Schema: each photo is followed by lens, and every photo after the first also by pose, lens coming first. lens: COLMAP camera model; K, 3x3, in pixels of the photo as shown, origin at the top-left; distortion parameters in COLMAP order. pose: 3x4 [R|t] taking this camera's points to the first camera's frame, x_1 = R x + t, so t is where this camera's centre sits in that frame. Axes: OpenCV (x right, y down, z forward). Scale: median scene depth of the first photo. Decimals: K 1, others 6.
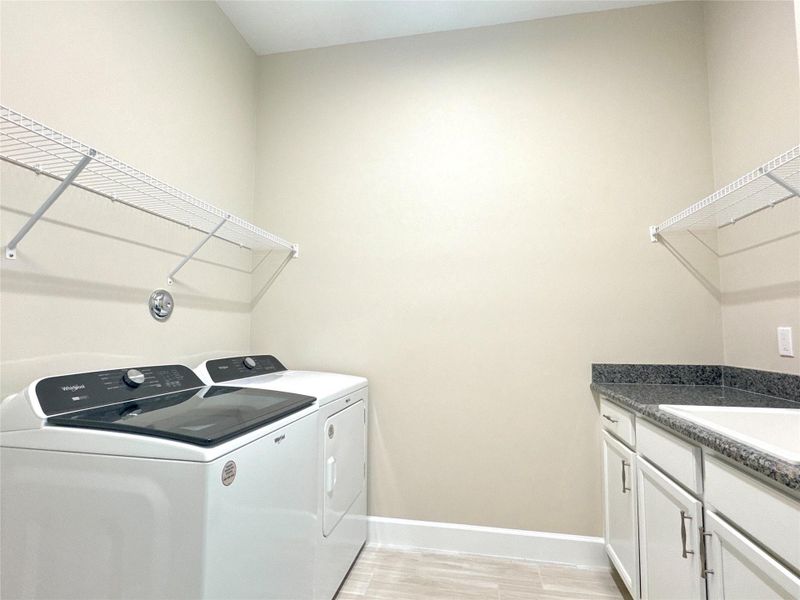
lens RADIAL K [[396.6, 0, 395.6], [0, 396.6, 299.4], [0, 0, 1]] dist [-0.013763, -0.000127]
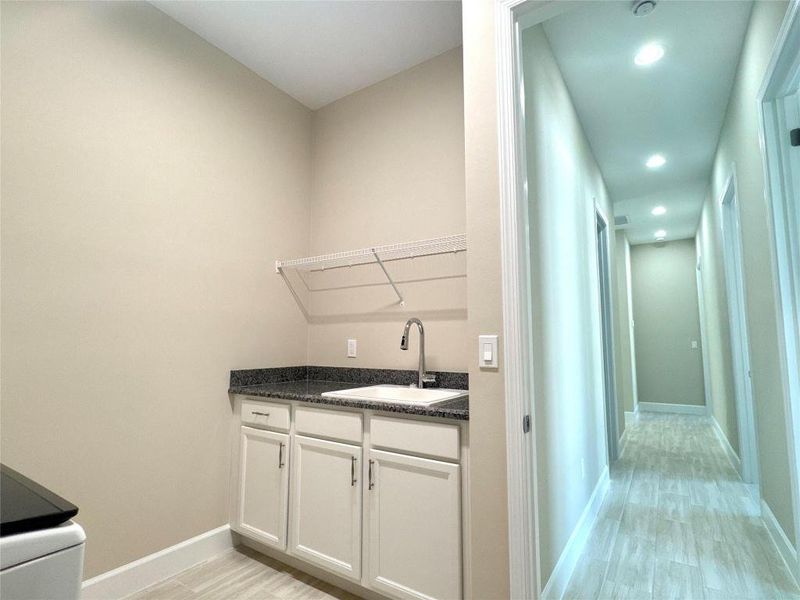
lens RADIAL K [[396.6, 0, 395.6], [0, 396.6, 299.4], [0, 0, 1]] dist [-0.013763, -0.000127]
pose [[0.391907, 0.098213, 0.914748, -0.404405], [-0.071323, 0.994537, -0.076223, 0.012267], [-0.917236, -0.035370, 0.396770, 0.128914]]
